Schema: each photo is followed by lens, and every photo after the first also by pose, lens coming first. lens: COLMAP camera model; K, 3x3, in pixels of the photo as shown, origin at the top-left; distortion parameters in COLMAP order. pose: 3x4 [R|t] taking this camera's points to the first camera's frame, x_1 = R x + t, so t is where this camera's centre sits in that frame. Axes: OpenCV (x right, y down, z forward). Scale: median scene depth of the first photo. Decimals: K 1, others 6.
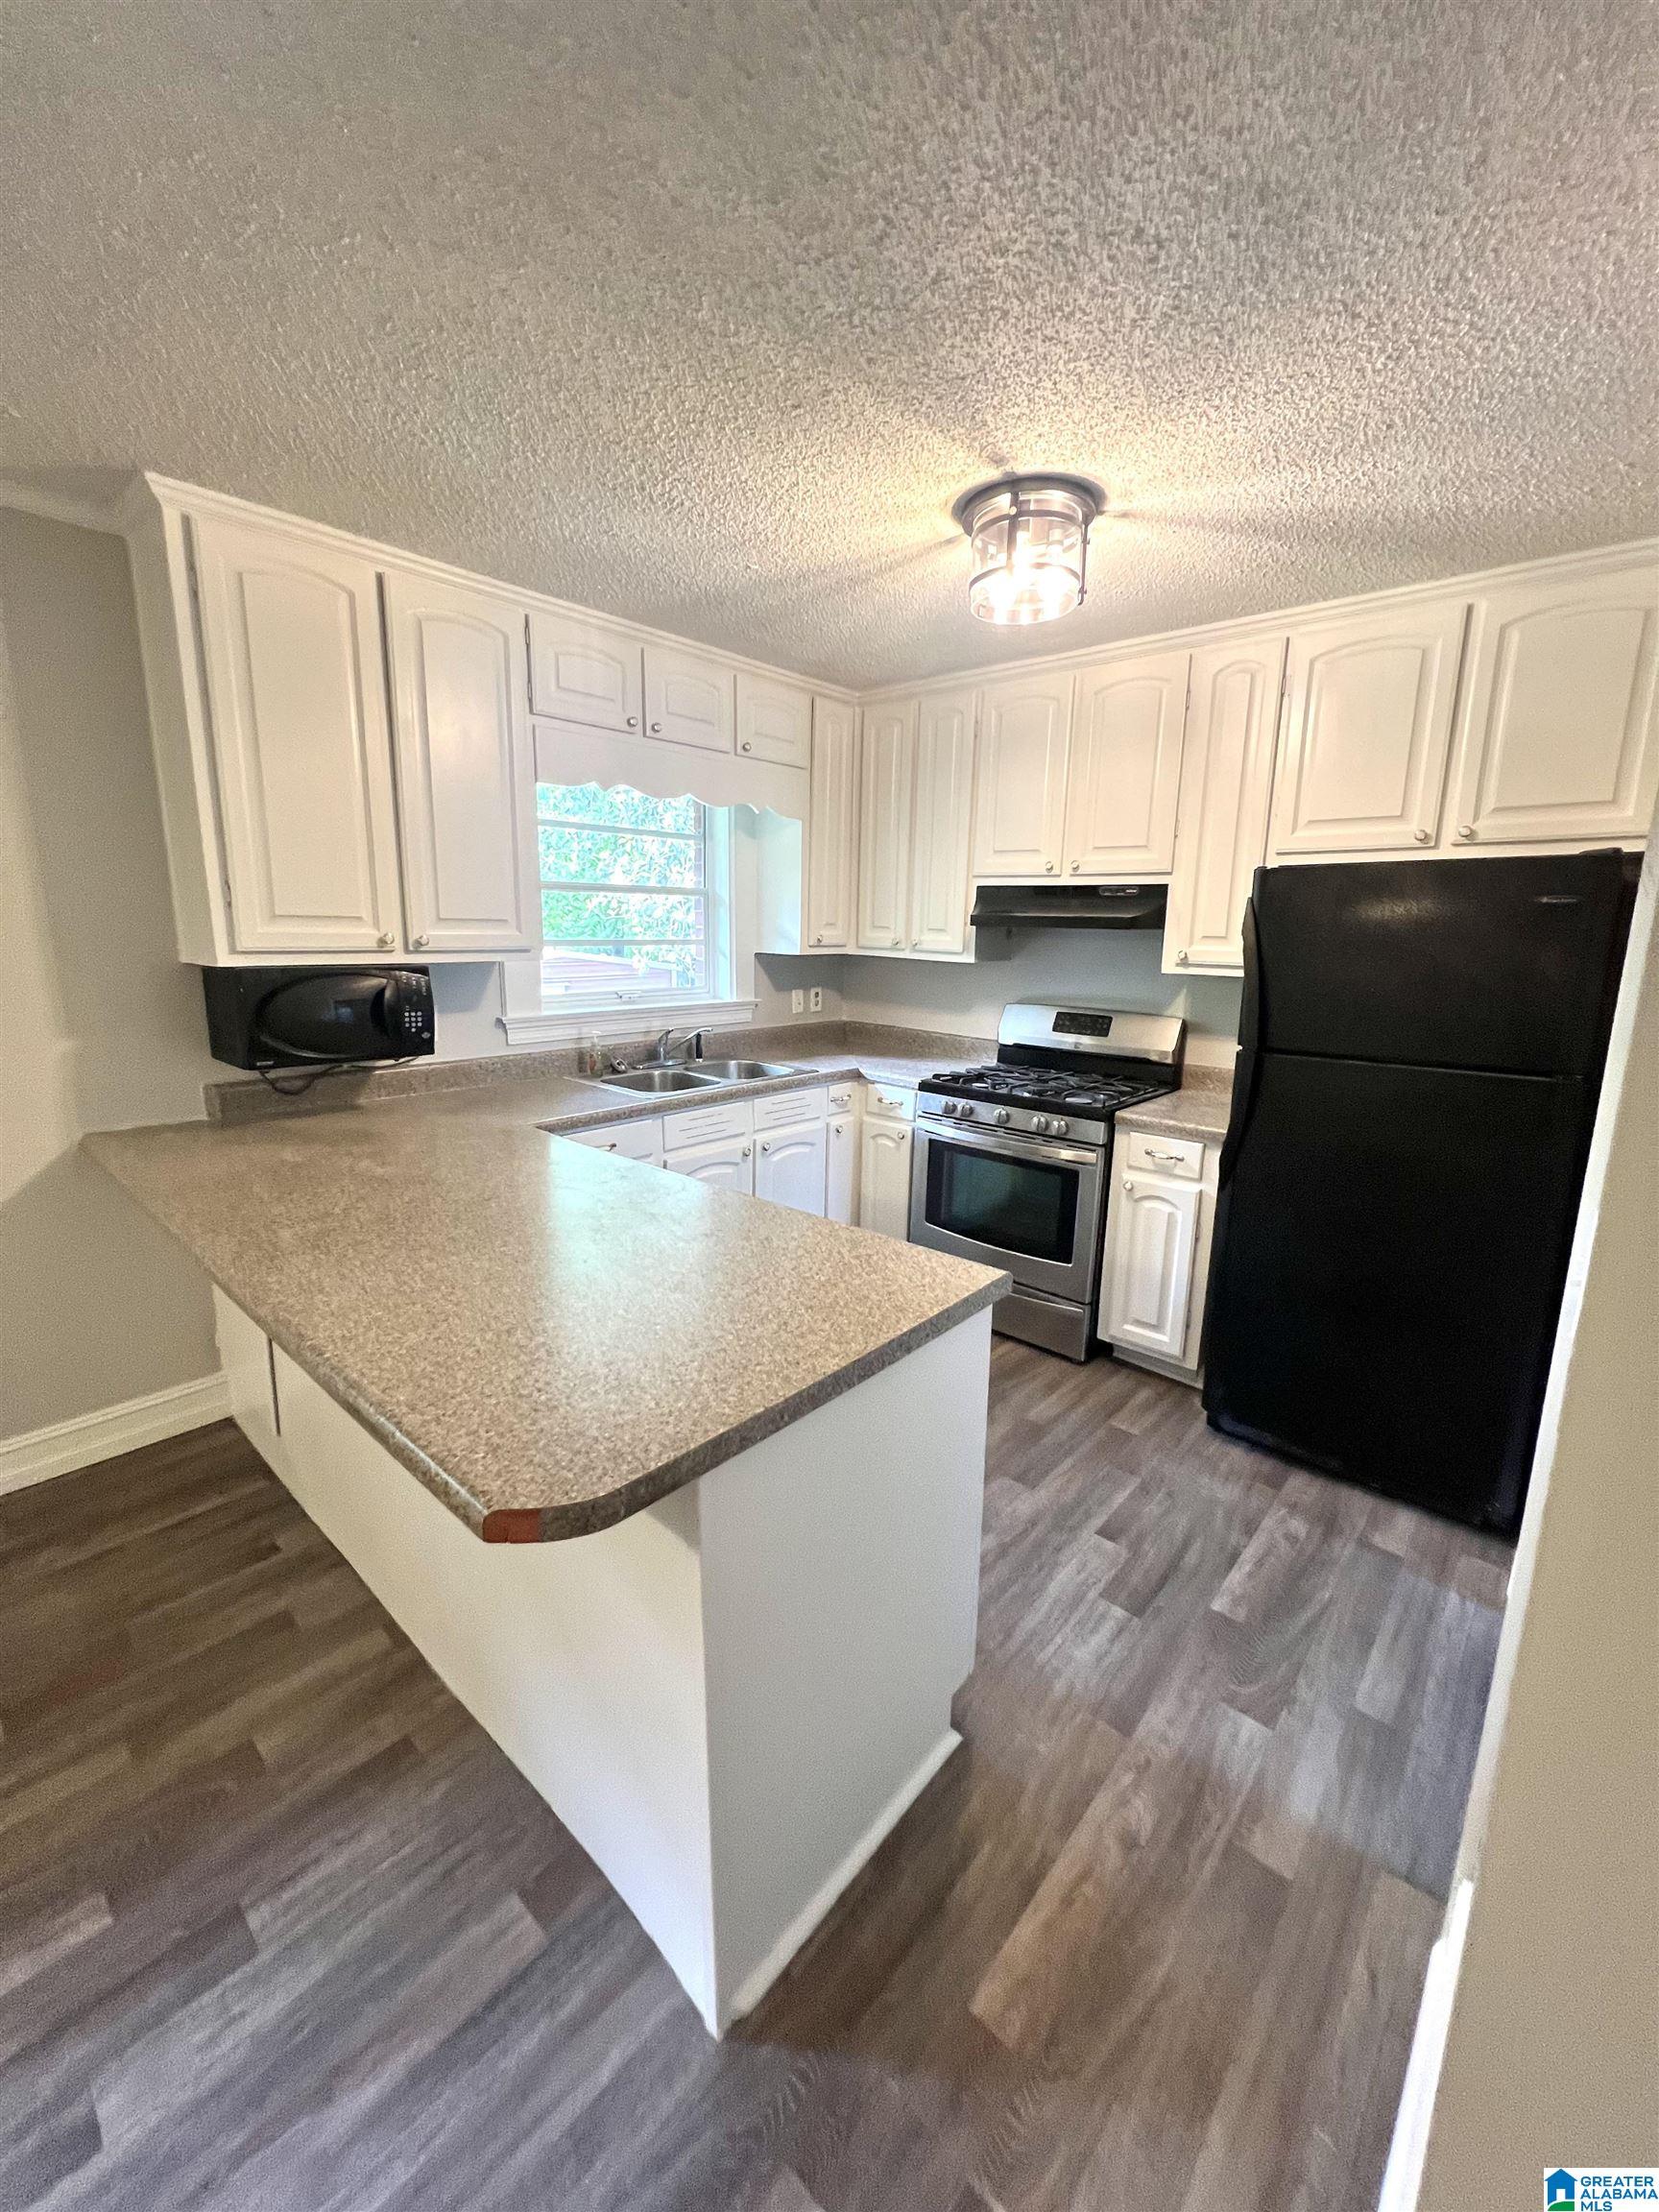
lens RADIAL K [[882.9, 0, 831.6], [0, 882.9, 1097.0], [0, 0, 1]] dist [0.000334, 0.000237]
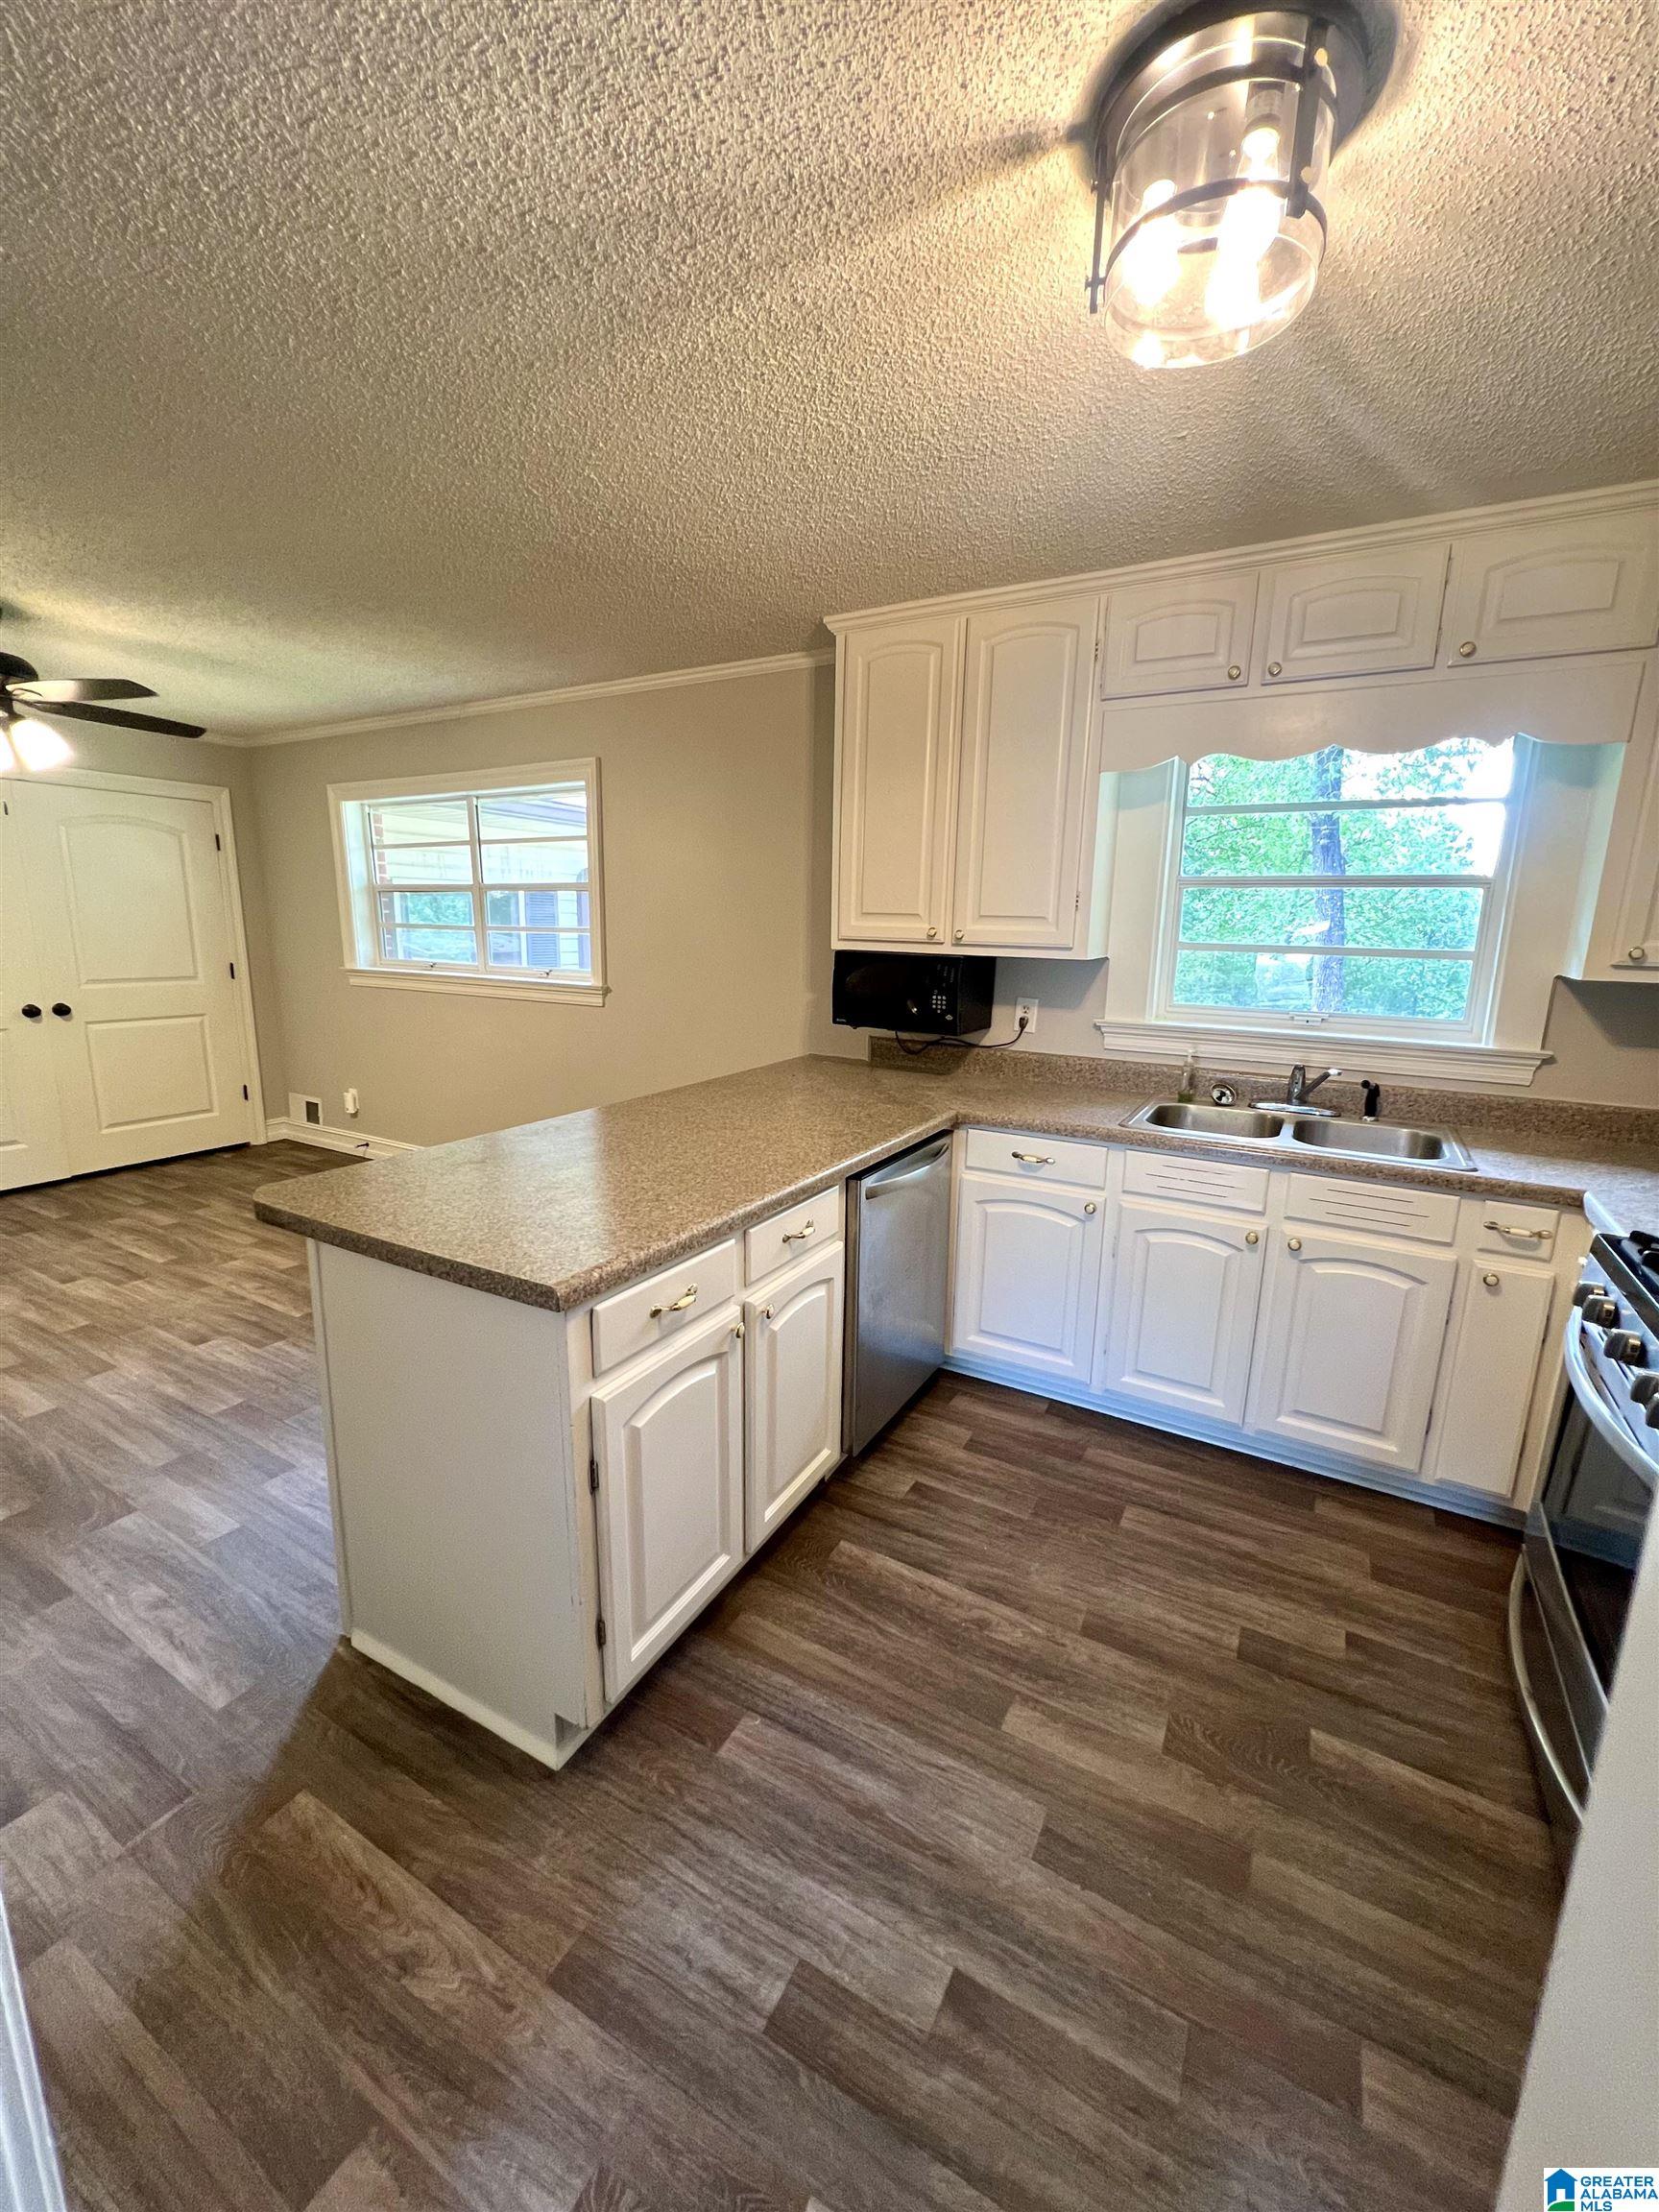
lens RADIAL K [[885.7, 0, 837.6], [0, 885.7, 1098.7], [0, 0, 1]] dist [-0.000259, 0.000418]
pose [[0.215967, 0.181361, -0.959410, 0.636786], [-0.207061, 0.968756, 0.136517, -0.096254], [0.954193, 0.169173, 0.246772, 0.606802]]
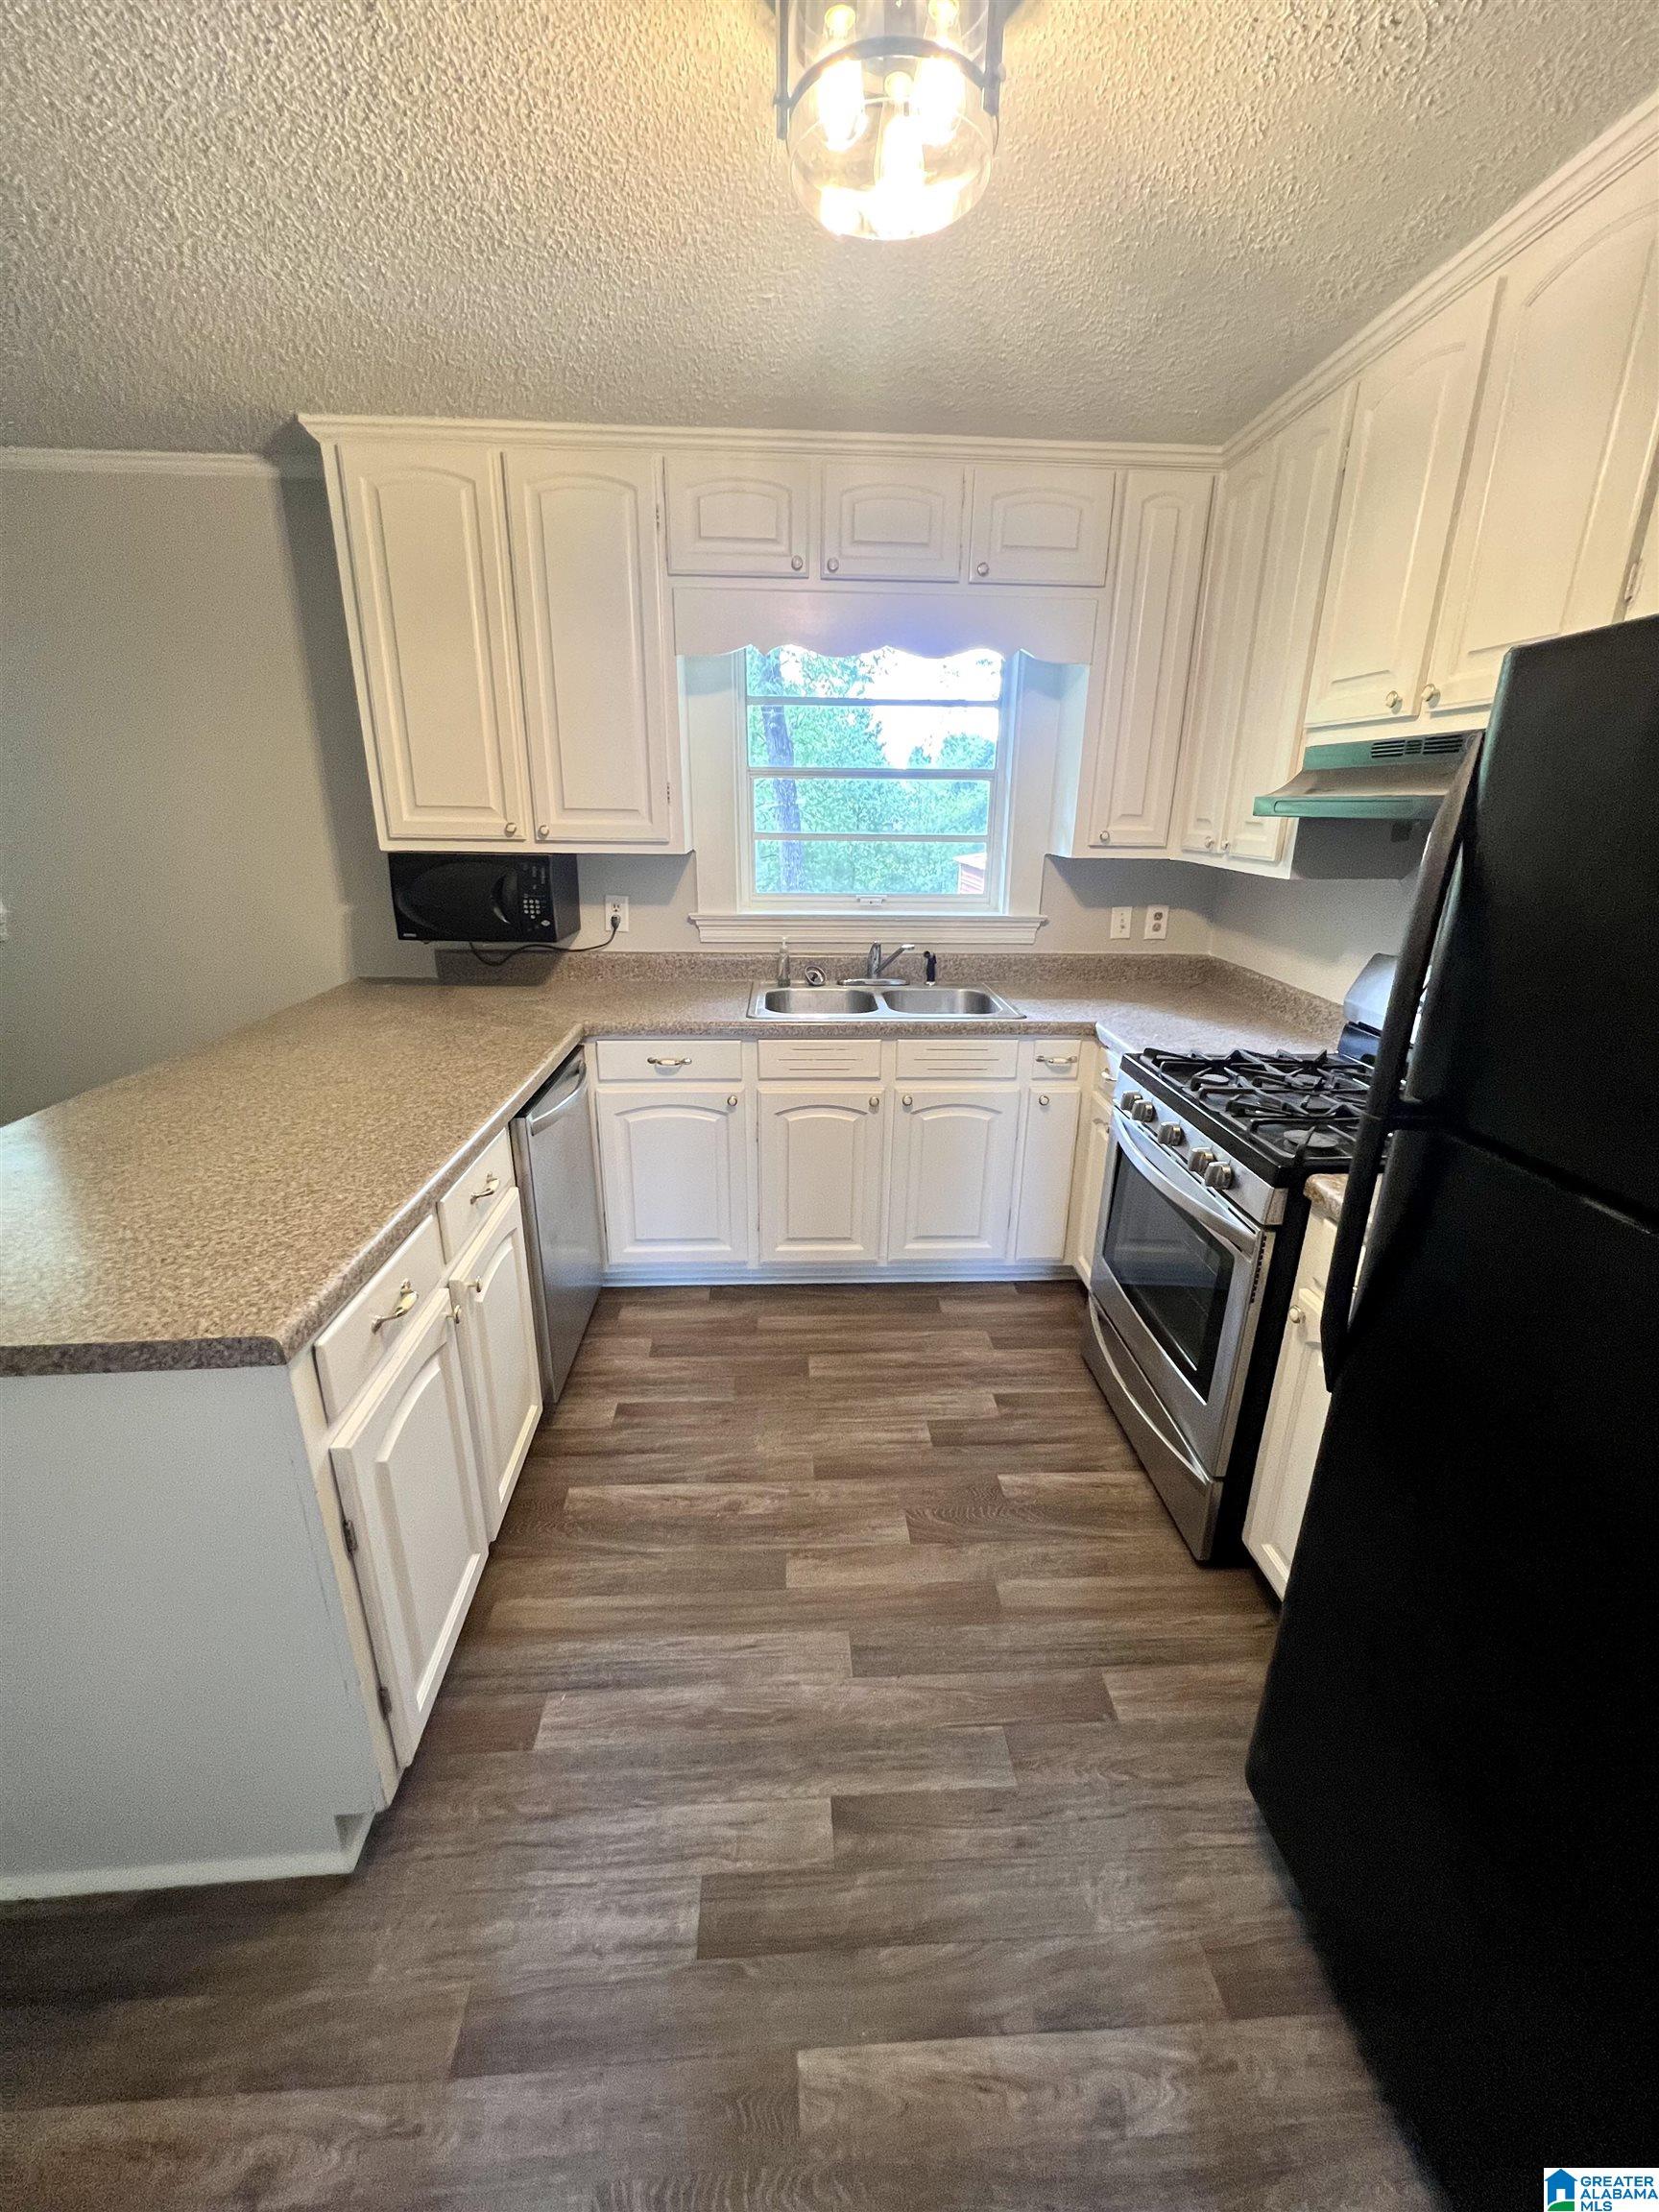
lens RADIAL K [[882.9, 0, 831.6], [0, 882.9, 1097.0], [0, 0, 1]] dist [0.000334, 0.000237]
pose [[0.703975, 0.212221, -0.677777, 0.543684], [-0.137990, 0.976997, 0.162587, -0.087086], [0.696691, -0.020931, 0.717066, 0.487374]]
